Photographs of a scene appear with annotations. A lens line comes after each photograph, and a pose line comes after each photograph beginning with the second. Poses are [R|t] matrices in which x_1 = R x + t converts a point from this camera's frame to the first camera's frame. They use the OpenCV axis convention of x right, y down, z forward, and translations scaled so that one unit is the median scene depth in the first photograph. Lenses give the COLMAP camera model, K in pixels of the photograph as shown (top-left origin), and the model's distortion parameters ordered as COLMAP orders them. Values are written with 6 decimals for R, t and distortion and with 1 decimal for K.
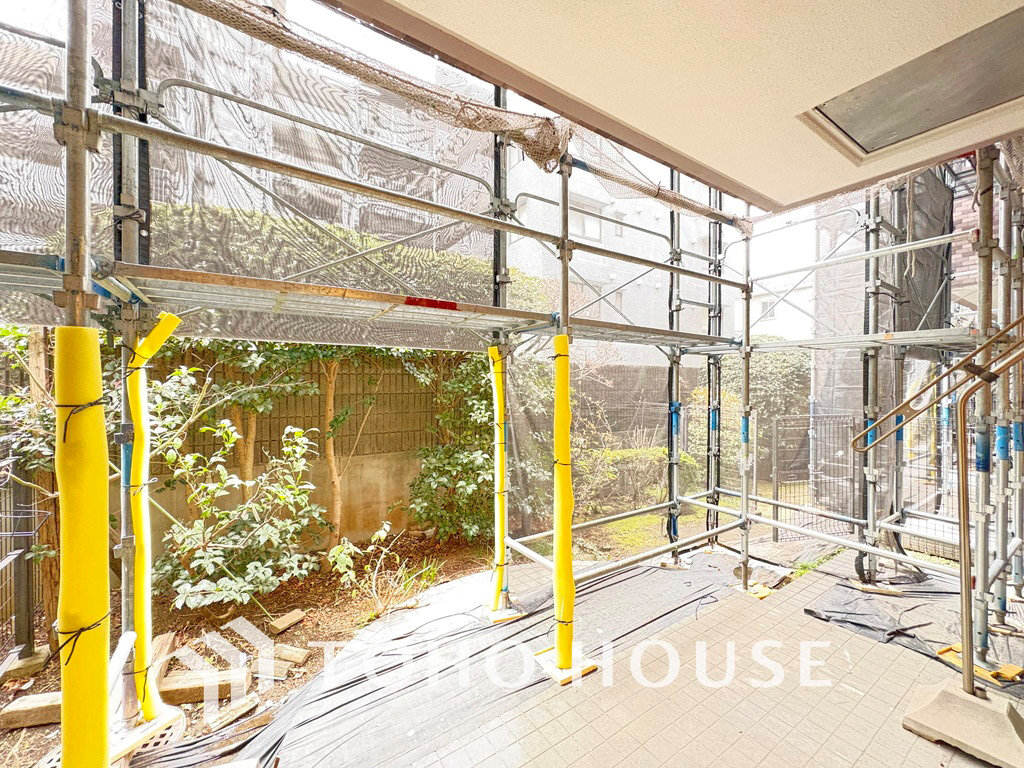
lens RADIAL K [[406.2, 0, 509.9], [0, 406.2, 384.0], [0, 0, 1]] dist [-0.001890, 0.000465]
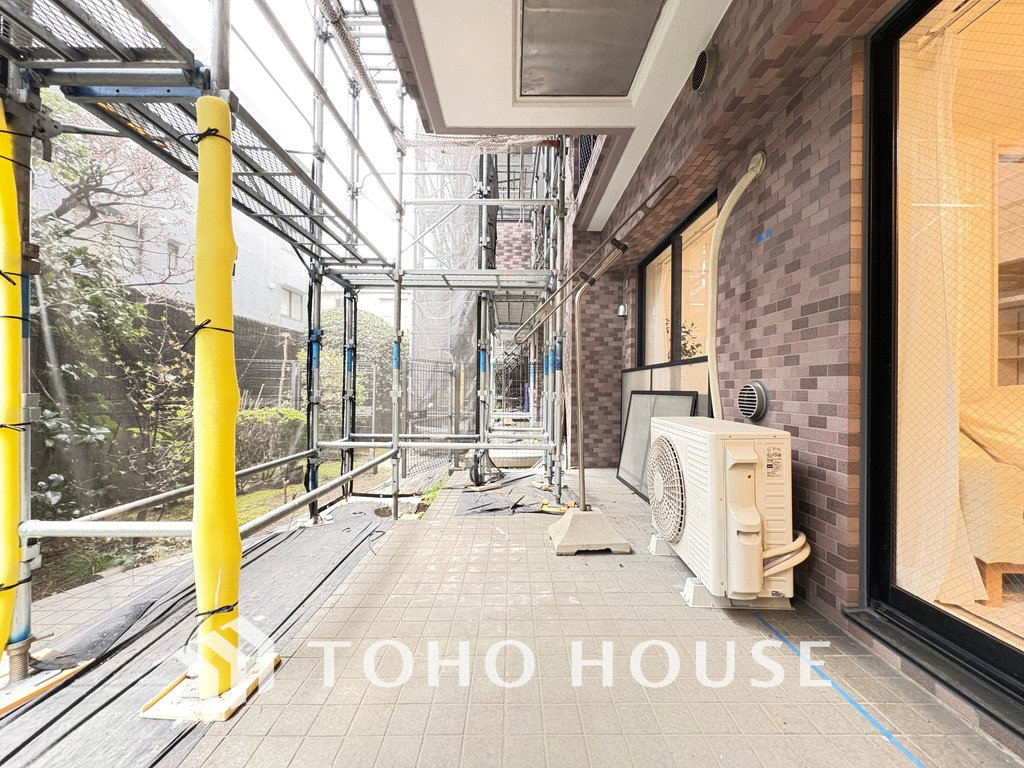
lens RADIAL K [[406.2, 0, 509.9], [0, 406.2, 384.0], [0, 0, 1]] dist [-0.001890, 0.000465]
pose [[0.552999, 0.008991, 0.833133, -0.081424], [-0.005737, 0.999959, -0.006983, 0.197790], [-0.833162, -0.000918, 0.553028, 0.258322]]
